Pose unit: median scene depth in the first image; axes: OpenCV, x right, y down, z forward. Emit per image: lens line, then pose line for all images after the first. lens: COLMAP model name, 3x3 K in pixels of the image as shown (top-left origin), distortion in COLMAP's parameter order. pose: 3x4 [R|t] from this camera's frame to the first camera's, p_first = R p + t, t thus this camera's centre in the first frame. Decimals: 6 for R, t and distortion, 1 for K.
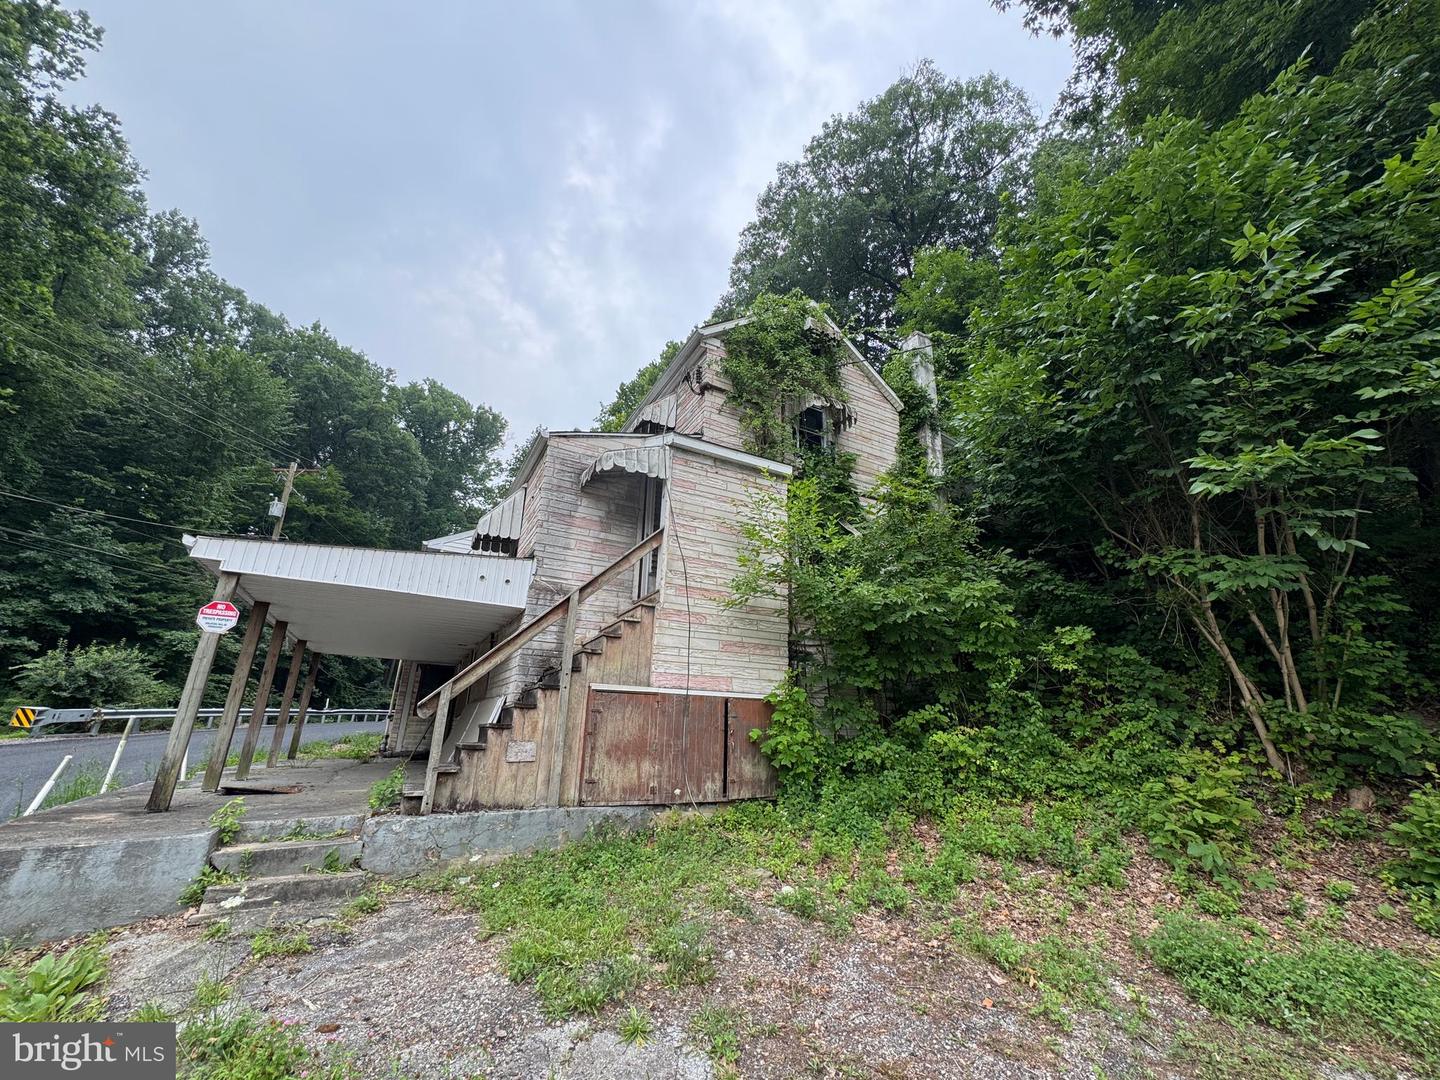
lens RADIAL K [[584.2, 0, 720.0], [0, 584.2, 540.0], [0, 0, 1]] dist [0.001405, 0.000173]
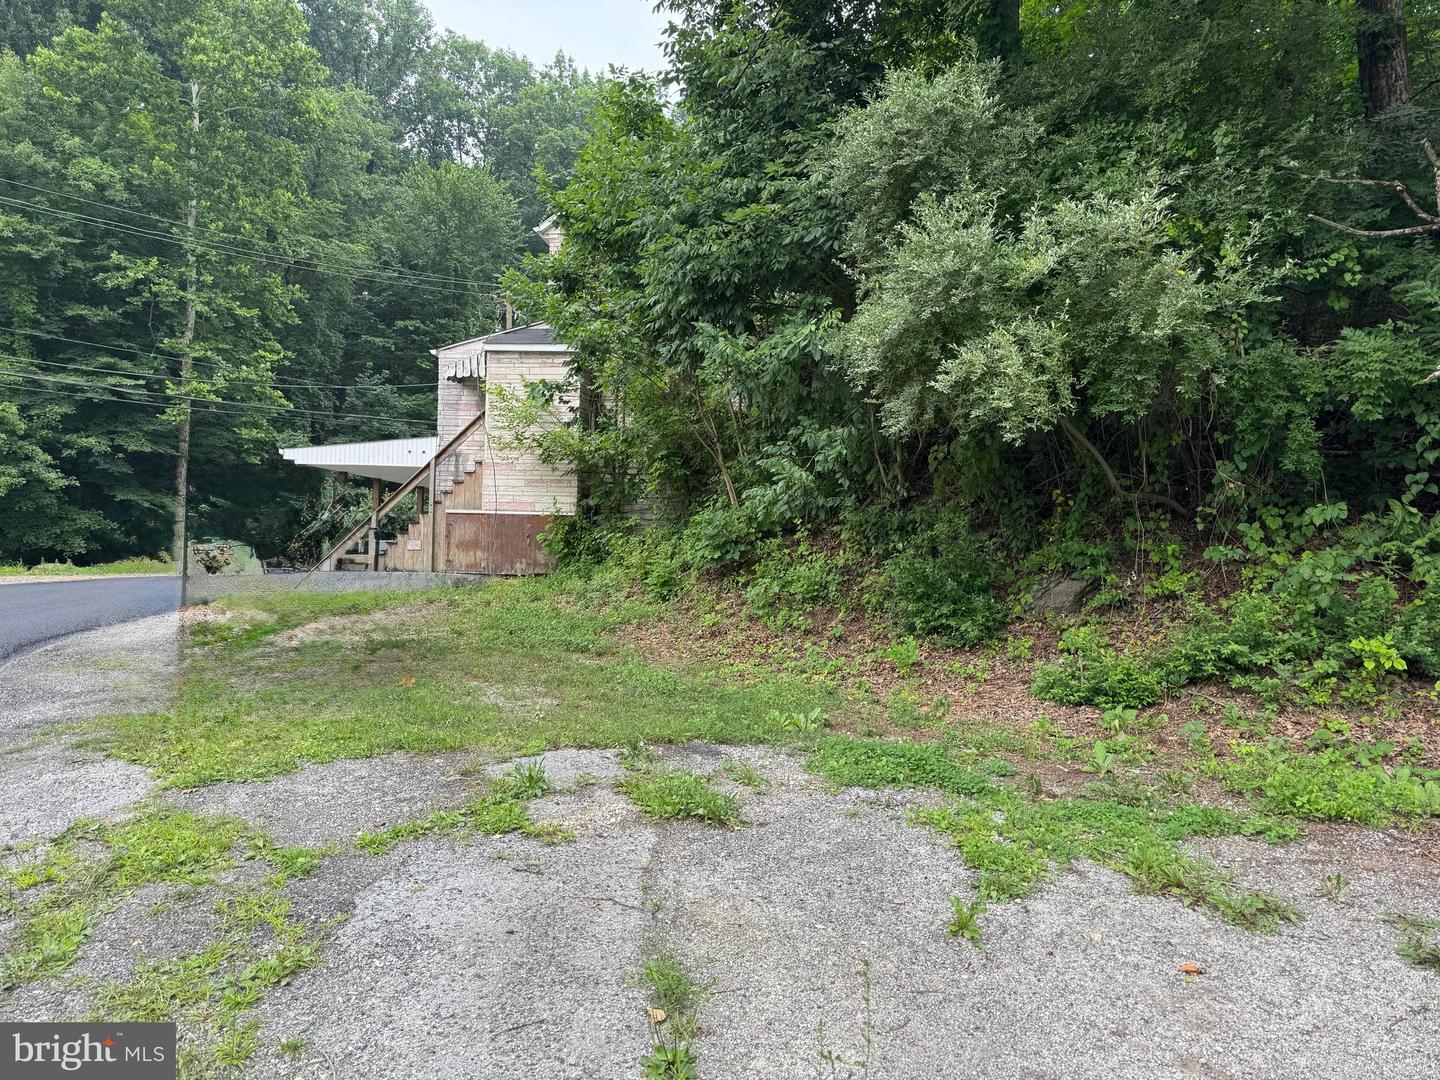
lens RADIAL K [[1034.3, 0, 728.5], [0, 1034.3, 551.6], [0, 0, 1]] dist [0.078313, -0.090493]
pose [[0.807421, -0.012148, -0.589850, 2.311932], [0.181768, 0.956276, 0.229120, -0.199810], [0.561276, -0.292212, 0.774326, -0.998036]]
